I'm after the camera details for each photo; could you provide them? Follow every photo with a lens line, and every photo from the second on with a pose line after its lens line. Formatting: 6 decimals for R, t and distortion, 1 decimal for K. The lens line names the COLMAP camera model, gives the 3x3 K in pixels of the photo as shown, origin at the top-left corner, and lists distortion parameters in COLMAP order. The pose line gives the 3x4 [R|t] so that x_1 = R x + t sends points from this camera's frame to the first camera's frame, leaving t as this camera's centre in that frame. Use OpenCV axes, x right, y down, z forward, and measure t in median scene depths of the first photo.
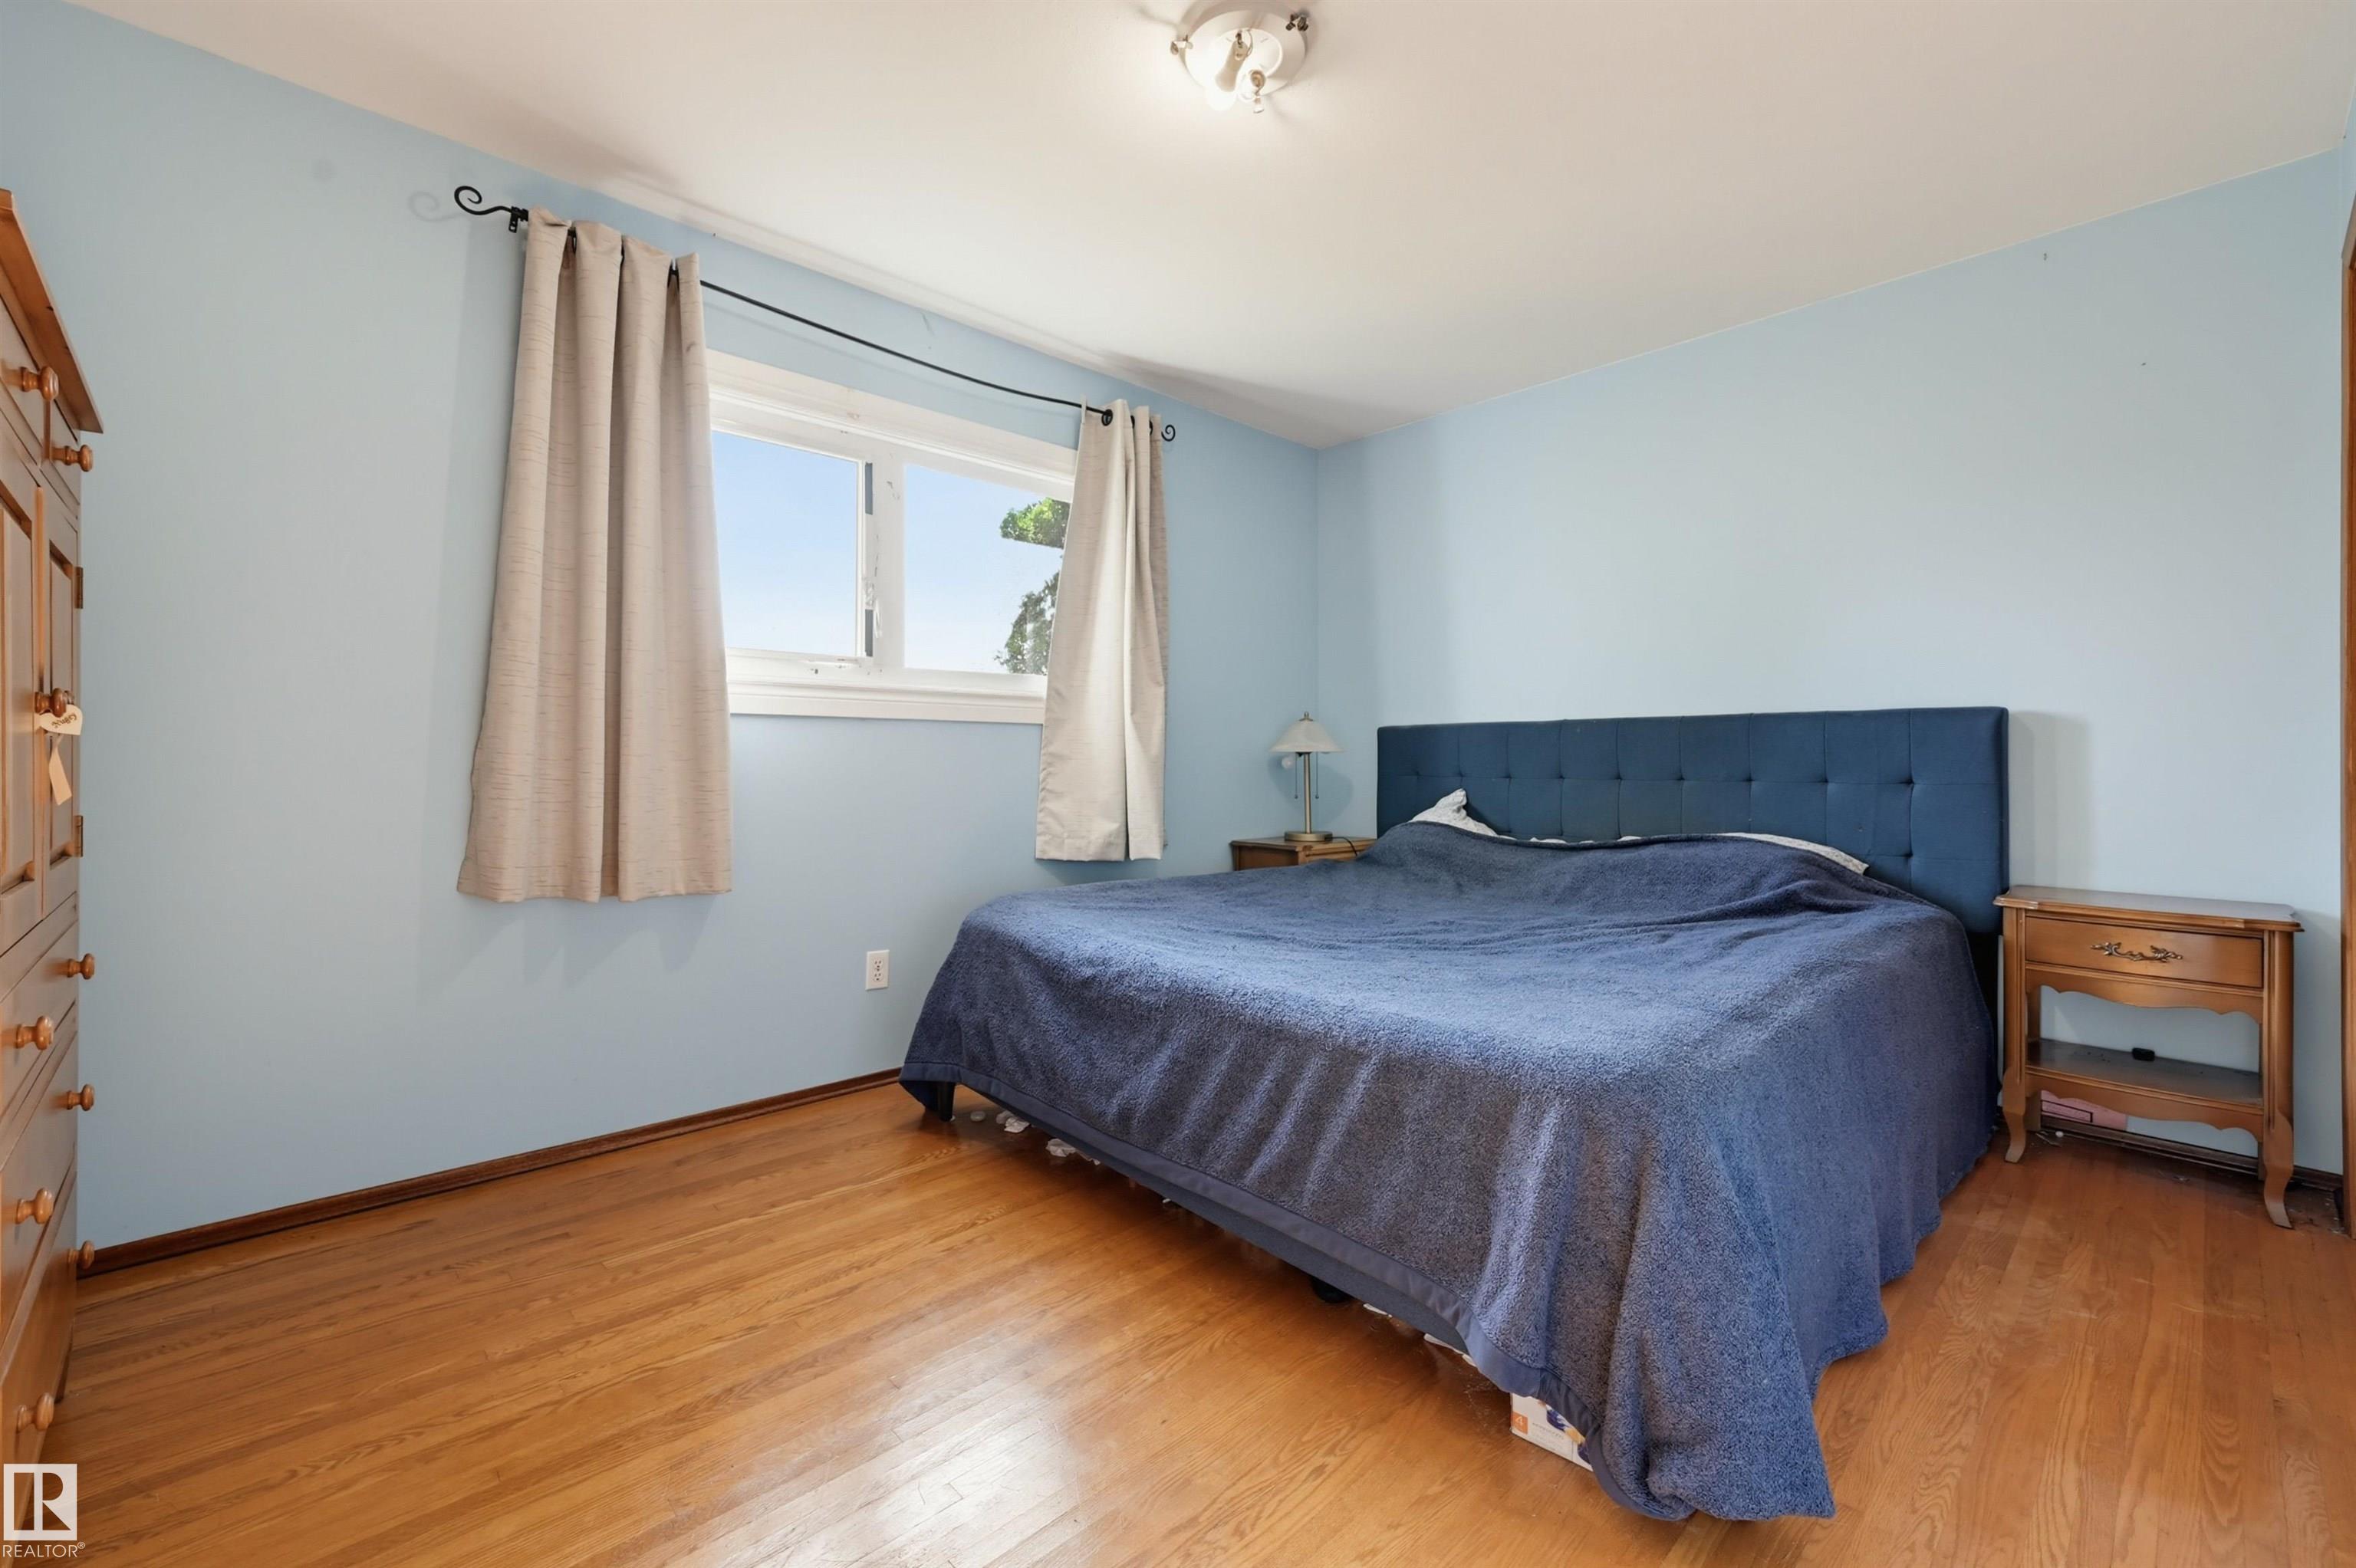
lens RADIAL K [[964.7, 0, 1175.9], [0, 964.7, 767.1], [0, 0, 1]] dist [0.001690, 0.000234]
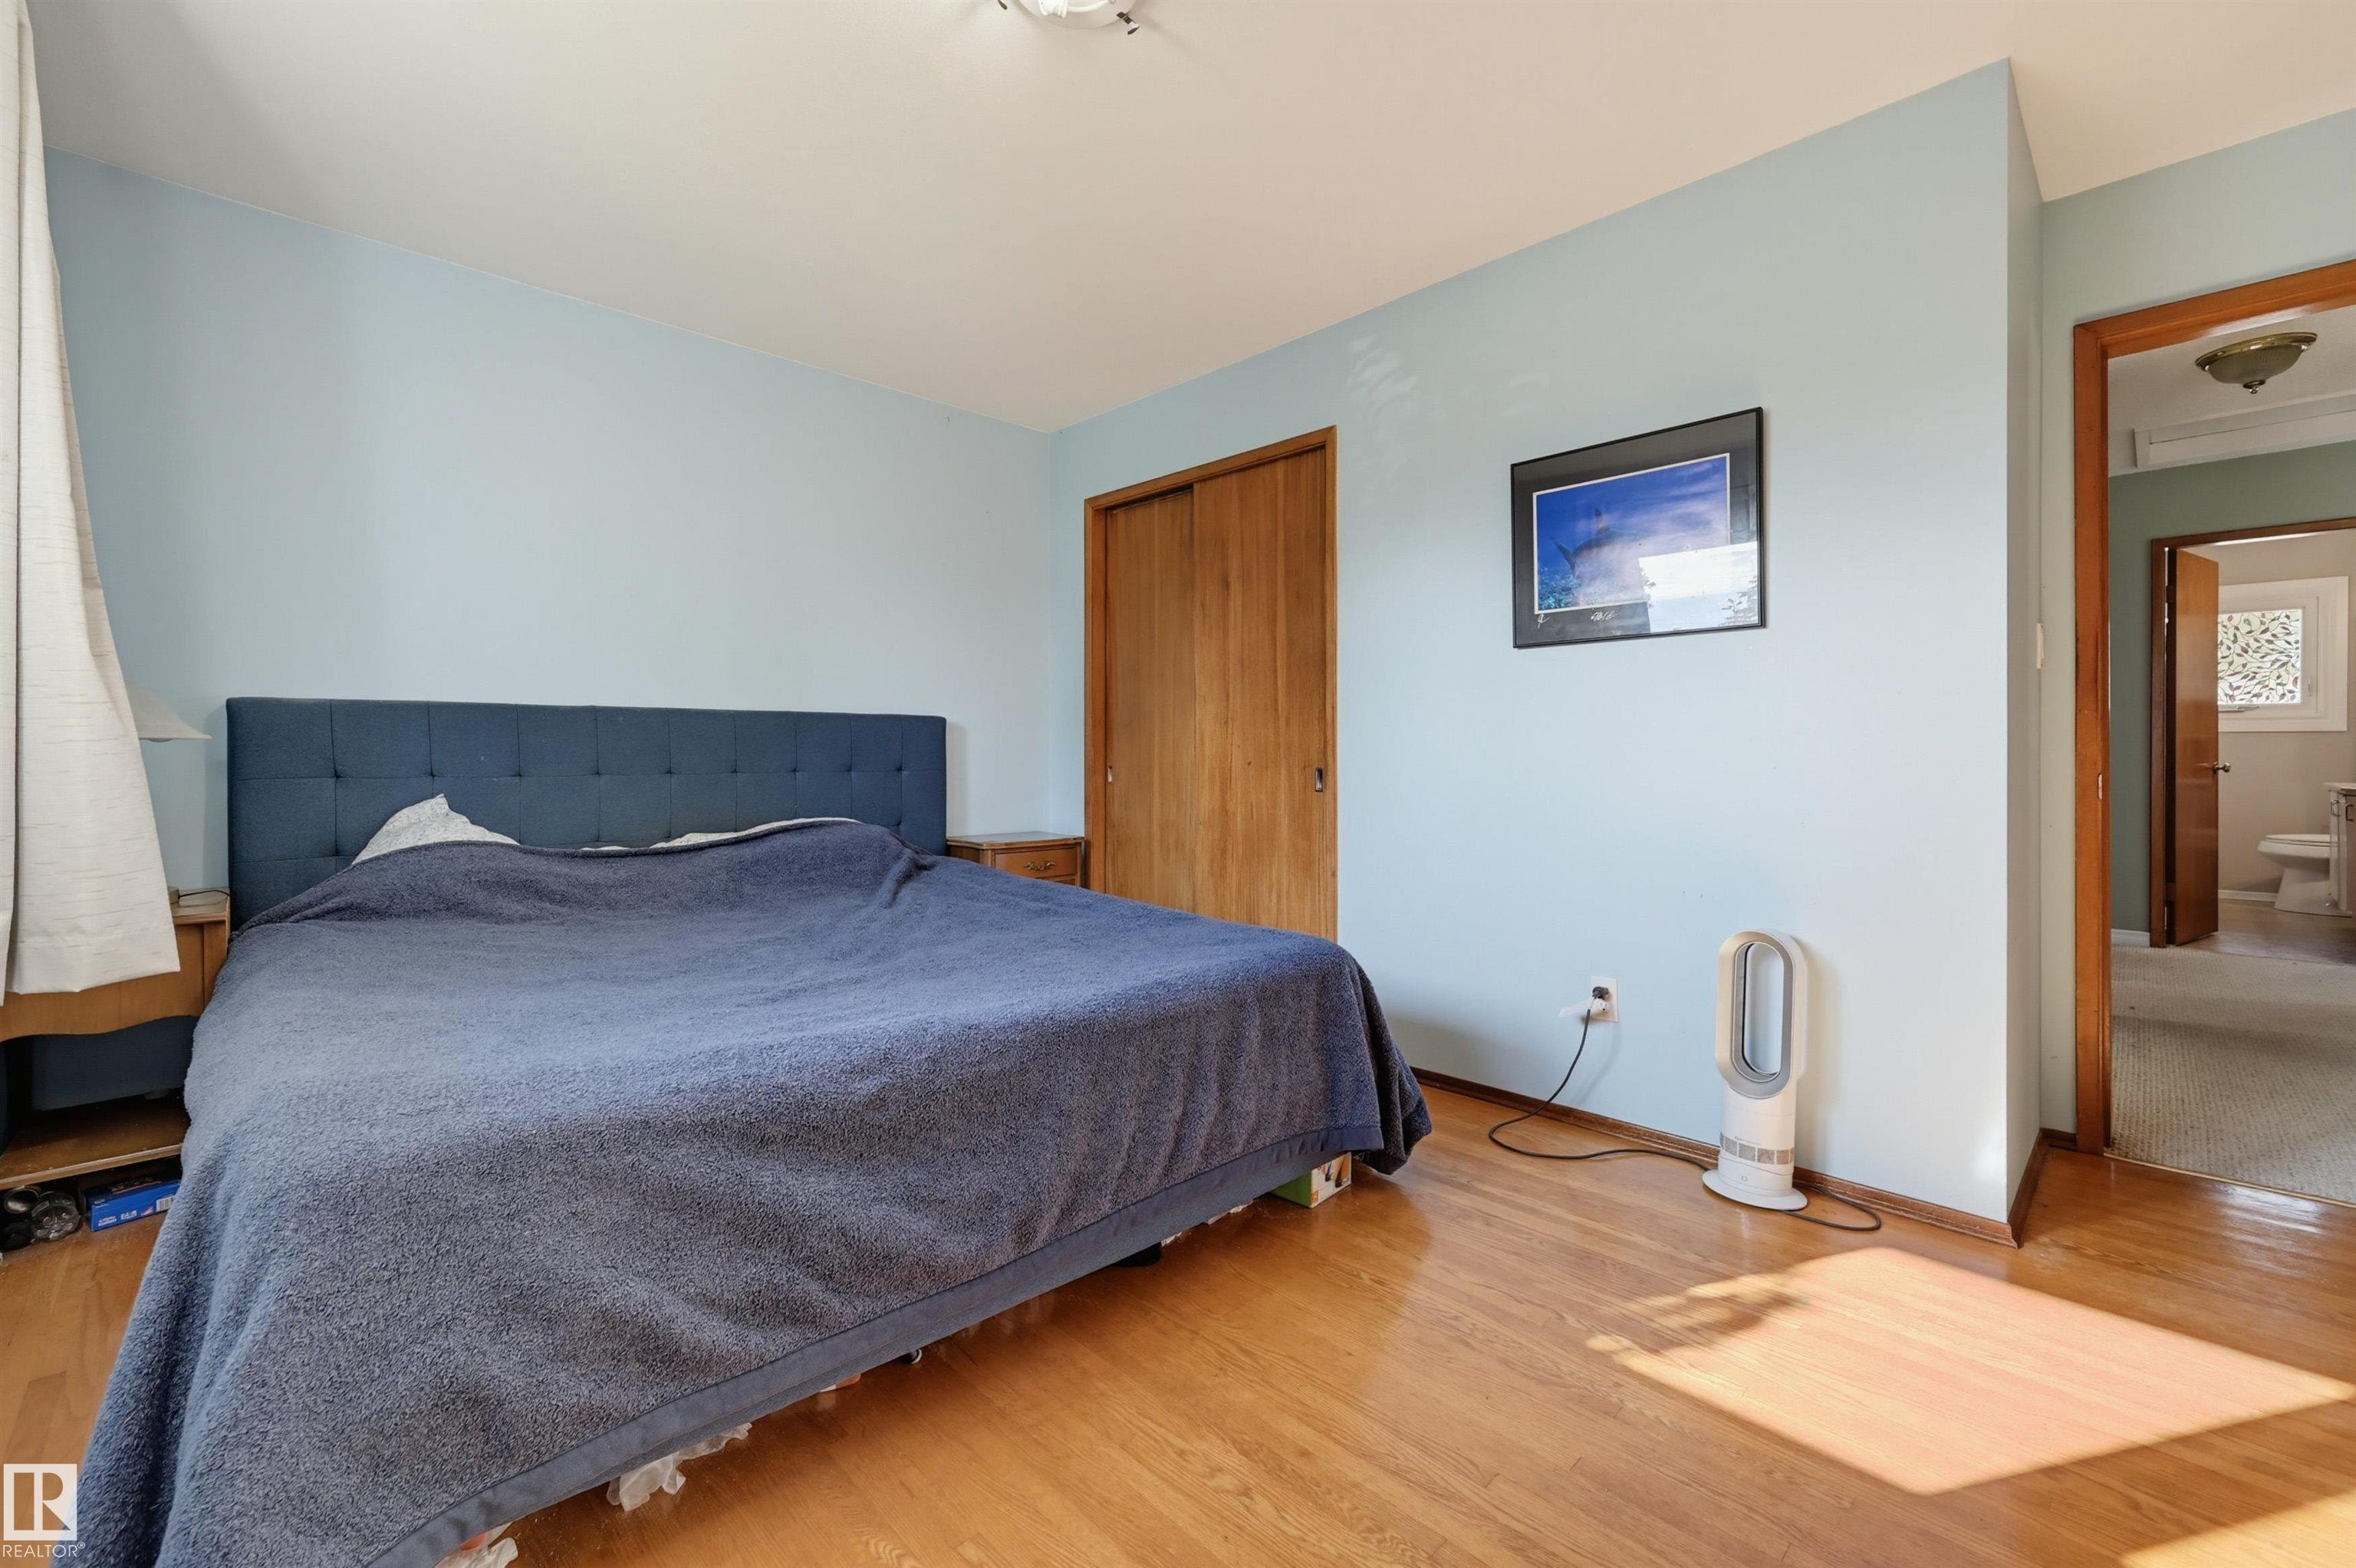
lens RADIAL K [[958.3, 0, 1175.0], [0, 958.3, 748.3], [0, 0, 1]] dist [0.002386, 0.000249]
pose [[0.002055, -0.000926, 0.999997, -0.592054], [0.008448, 0.999964, 0.000908, -0.010849], [-0.999962, 0.008446, 0.002063, 0.635863]]
